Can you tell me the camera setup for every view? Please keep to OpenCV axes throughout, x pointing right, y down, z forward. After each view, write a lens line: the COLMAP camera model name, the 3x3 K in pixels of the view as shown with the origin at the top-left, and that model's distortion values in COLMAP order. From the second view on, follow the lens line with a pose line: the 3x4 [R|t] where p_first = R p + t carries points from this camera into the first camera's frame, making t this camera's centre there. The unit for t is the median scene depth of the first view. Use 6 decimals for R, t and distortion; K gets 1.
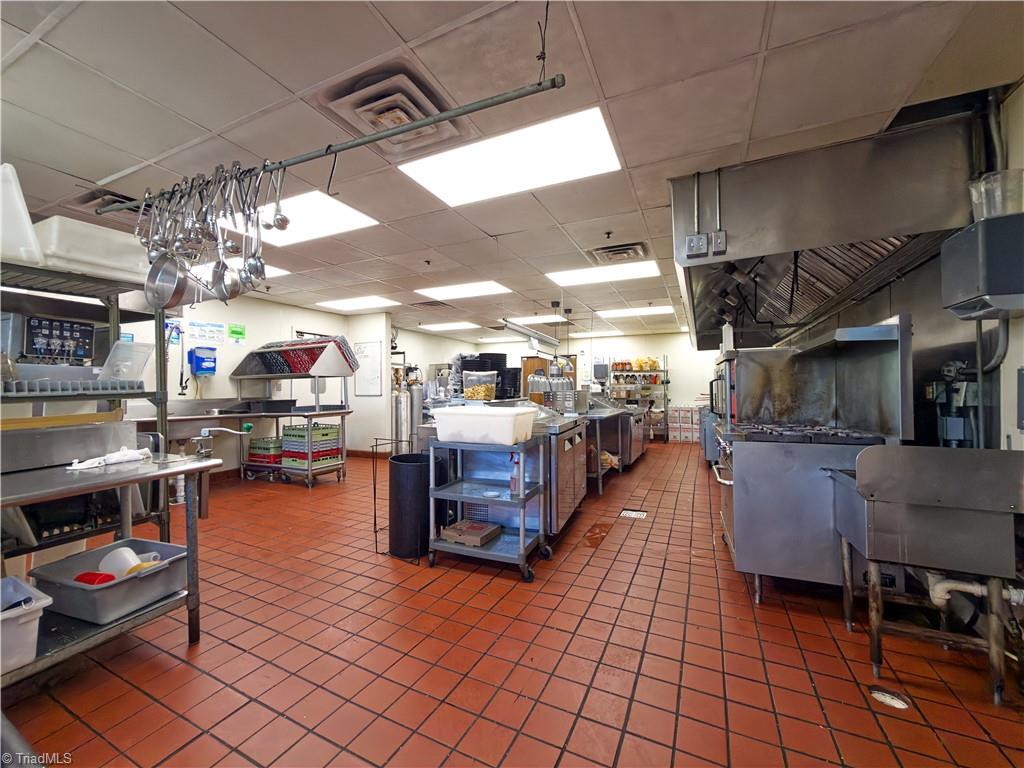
lens RADIAL K [[410.3, 0, 509.5], [0, 410.3, 385.6], [0, 0, 1]] dist [-0.001149, -0.000298]
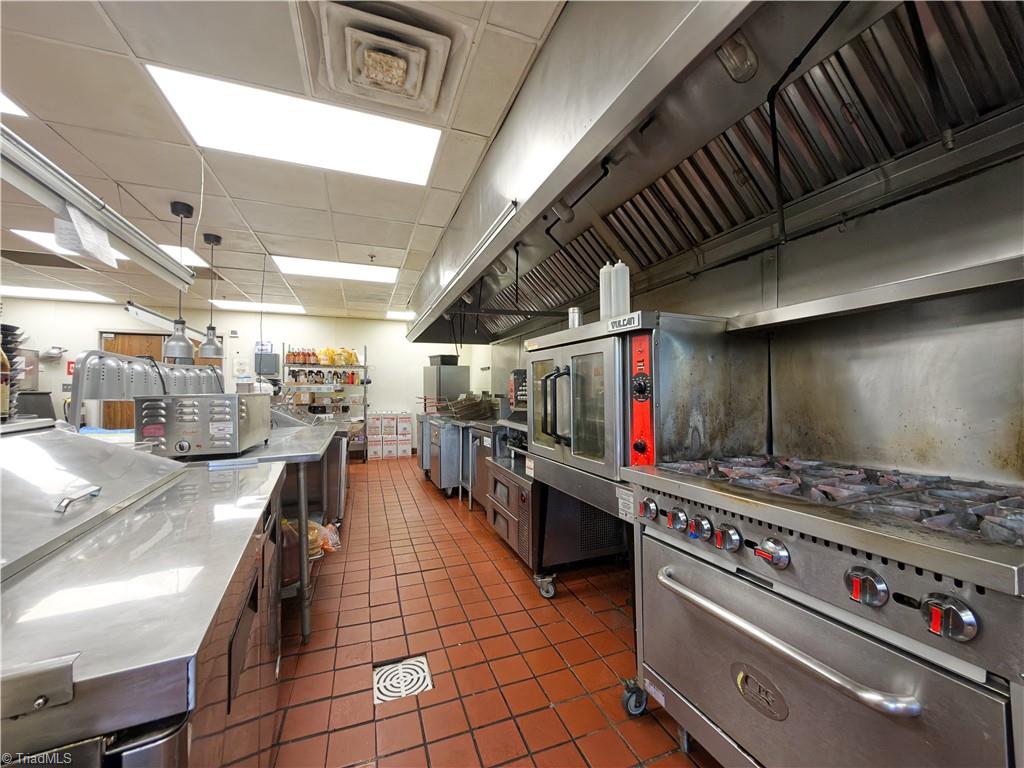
lens RADIAL K [[410.3, 0, 510.7], [0, 410.3, 385.8], [0, 0, 1]] dist [-0.001149, -0.000298]
pose [[0.703188, 0.010120, 0.710932, 0.031532], [-0.007411, 0.999949, -0.006904, 0.002132], [-0.710965, -0.000414, 0.703227, 0.278785]]
